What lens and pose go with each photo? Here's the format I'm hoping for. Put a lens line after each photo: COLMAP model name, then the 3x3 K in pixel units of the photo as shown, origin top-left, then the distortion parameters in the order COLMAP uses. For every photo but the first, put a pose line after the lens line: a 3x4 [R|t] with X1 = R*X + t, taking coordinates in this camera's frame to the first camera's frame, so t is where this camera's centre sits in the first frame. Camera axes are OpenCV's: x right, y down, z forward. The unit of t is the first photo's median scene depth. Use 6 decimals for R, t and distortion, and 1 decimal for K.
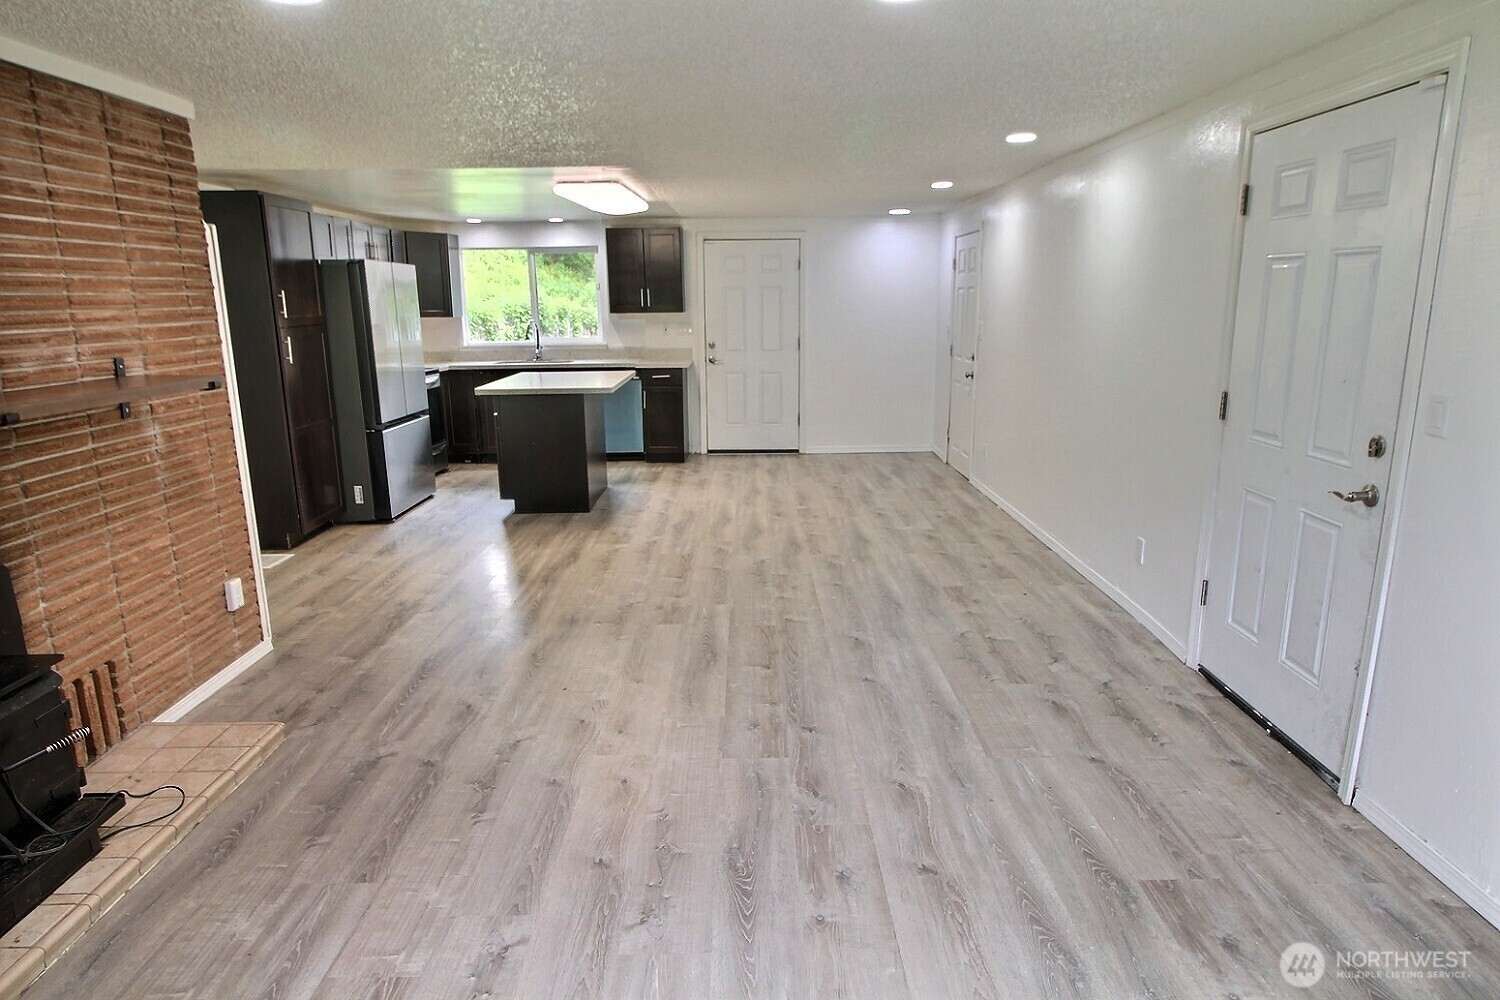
lens RADIAL K [[888.1, 0, 754.9], [0, 888.1, 501.4], [0, 0, 1]] dist [0.008574, -0.015341]
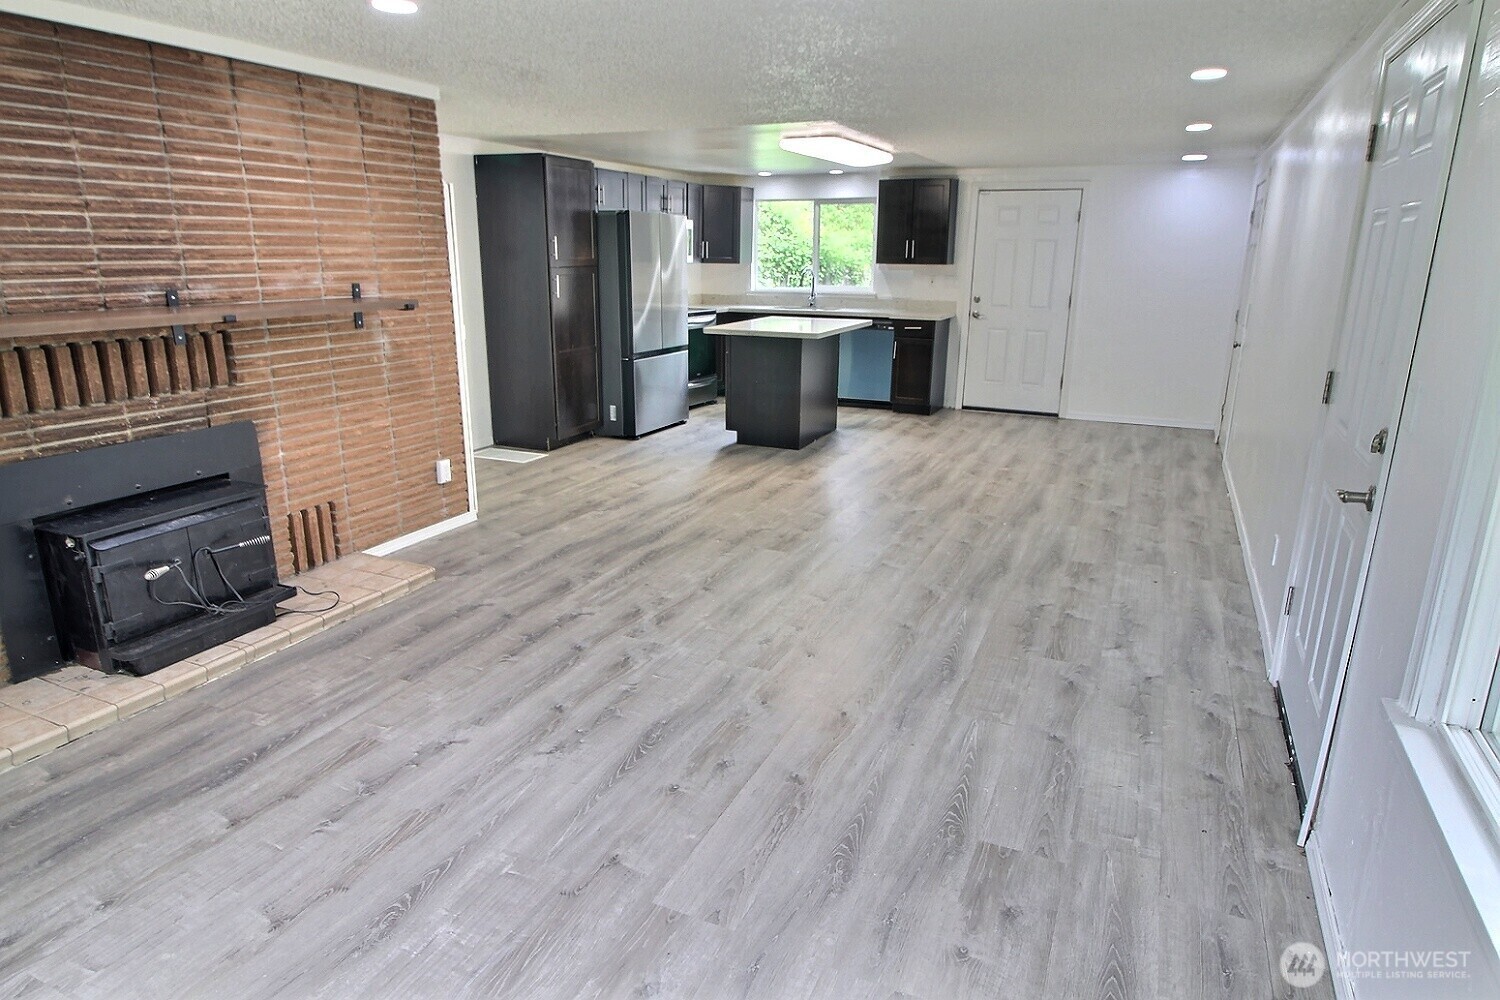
lens RADIAL K [[888.1, 0, 753.9], [0, 888.1, 500.7], [0, 0, 1]] dist [0.008574, -0.015341]
pose [[0.907967, 0.132535, -0.397531, 0.313630], [-0.112298, 0.990924, 0.073879, -0.000107], [0.403715, -0.022438, 0.914610, -0.007990]]
